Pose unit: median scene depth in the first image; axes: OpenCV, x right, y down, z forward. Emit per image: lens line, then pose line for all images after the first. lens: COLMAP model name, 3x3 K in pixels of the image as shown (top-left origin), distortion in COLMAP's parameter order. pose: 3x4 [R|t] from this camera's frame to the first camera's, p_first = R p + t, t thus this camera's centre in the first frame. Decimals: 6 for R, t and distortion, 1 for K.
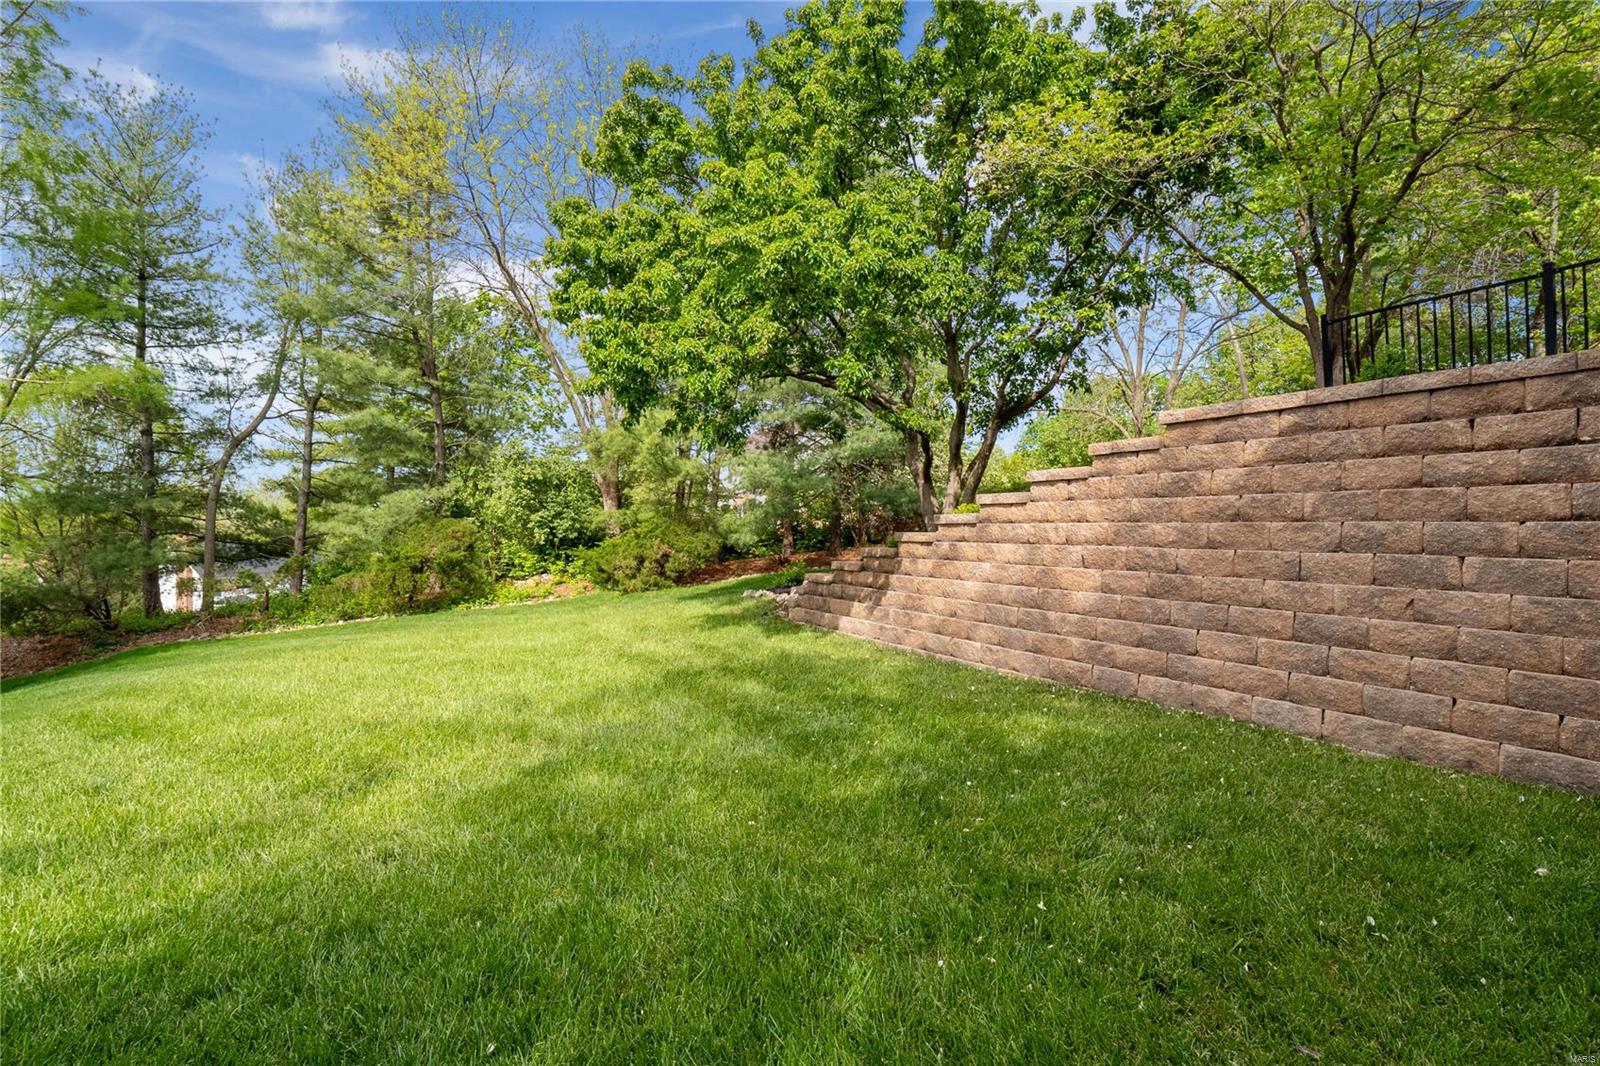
lens RADIAL K [[758.3, 0, 800.0], [0, 758.3, 533.0], [0, 0, 1]] dist [-0.001466, -0.000622]
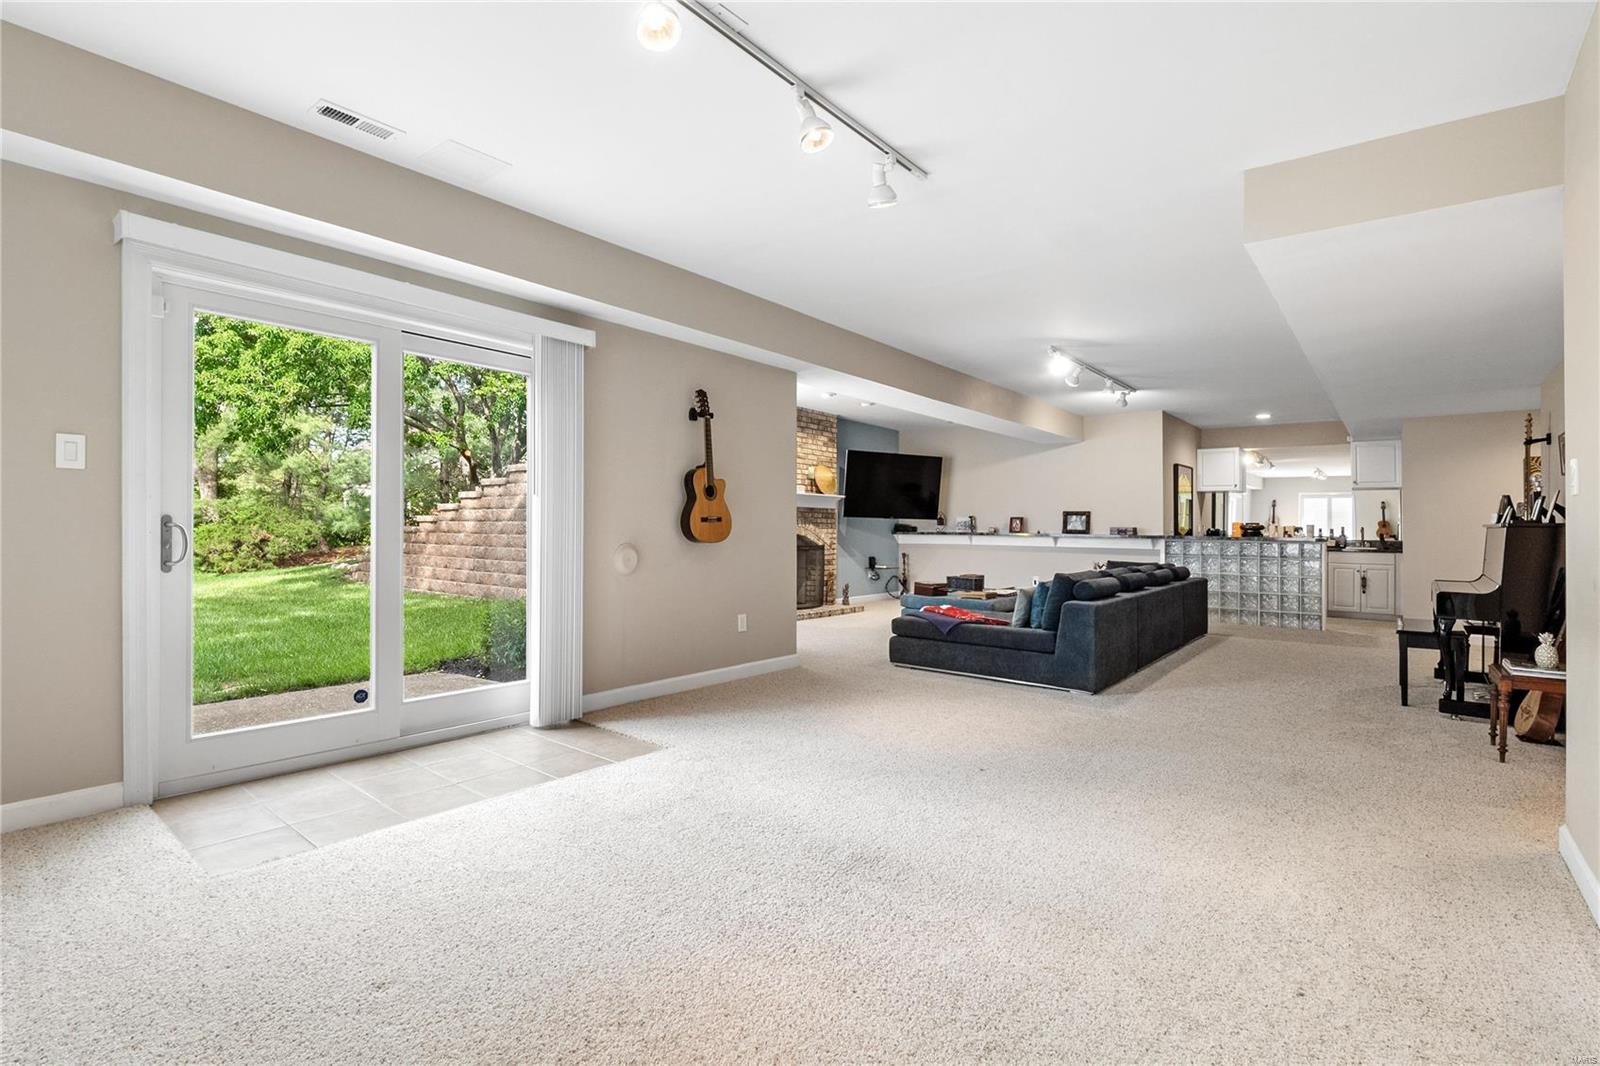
lens RADIAL K [[761.2, 0, 786.0], [0, 761.2, 529.5], [0, 0, 1]] dist [0.000711, -0.000255]
pose [[0.928263, 0.006429, 0.371868, 0.118417], [-0.005633, 0.999979, -0.003226, 0.013703], [-0.371881, 0.000900, 0.928280, -0.325851]]
